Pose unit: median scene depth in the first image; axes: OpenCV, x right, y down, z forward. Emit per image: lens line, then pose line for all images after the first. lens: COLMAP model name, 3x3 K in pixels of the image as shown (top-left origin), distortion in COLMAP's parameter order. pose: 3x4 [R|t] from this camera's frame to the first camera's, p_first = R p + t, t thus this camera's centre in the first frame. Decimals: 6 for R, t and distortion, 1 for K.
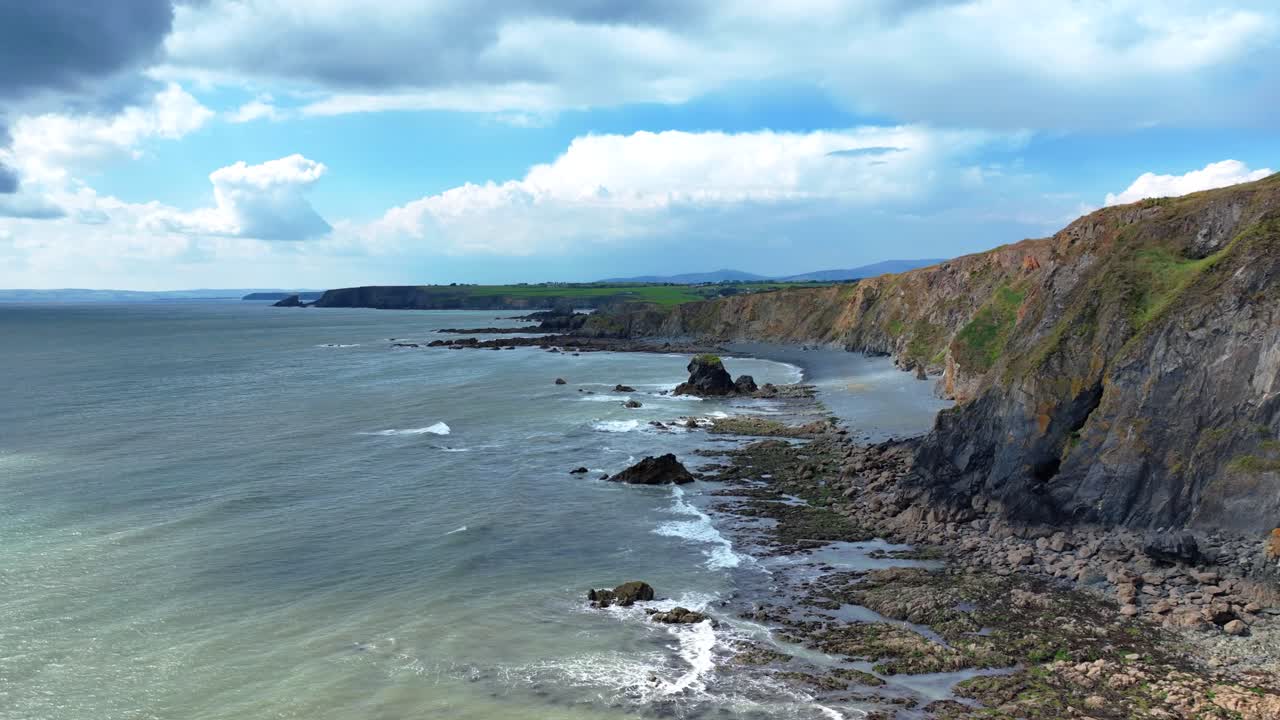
lens RADIAL K [[976.2, 0, 644.5], [0, 976.2, 353.2], [0, 0, 1]] dist [0.008919, -0.000036]
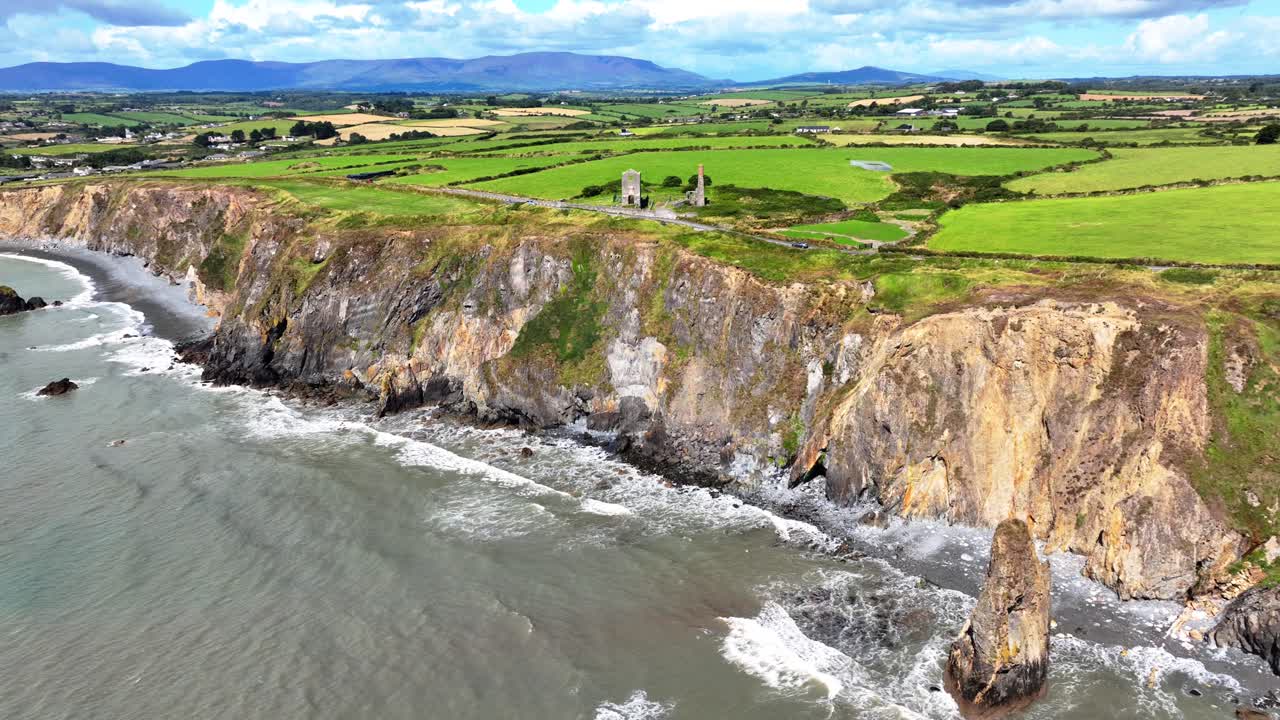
lens RADIAL K [[976.2, 0, 643.8], [0, 976.2, 353.6], [0, 0, 1]] dist [0.008919, -0.000036]
pose [[0.708198, -0.189752, 0.680037, -0.566753], [0.052856, 0.974752, 0.216942, -0.360957], [-0.704033, -0.117694, 0.700347, -1.326666]]
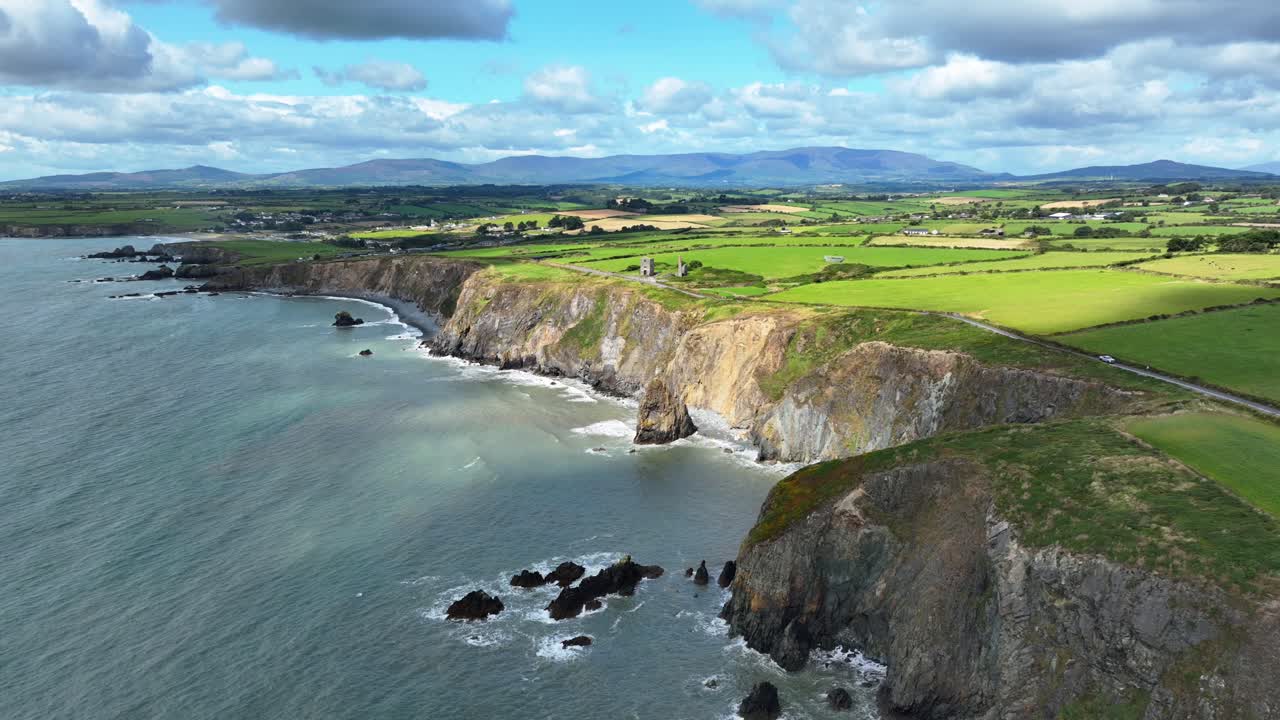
lens RADIAL K [[976.2, 0, 639.6], [0, 976.2, 361.4], [0, 0, 1]] dist [0.008919, -0.000036]
pose [[0.875538, -0.089628, 0.474763, -1.087084], [0.033869, 0.991611, 0.124742, -0.366684], [-0.481961, -0.093137, 0.871229, -3.565754]]
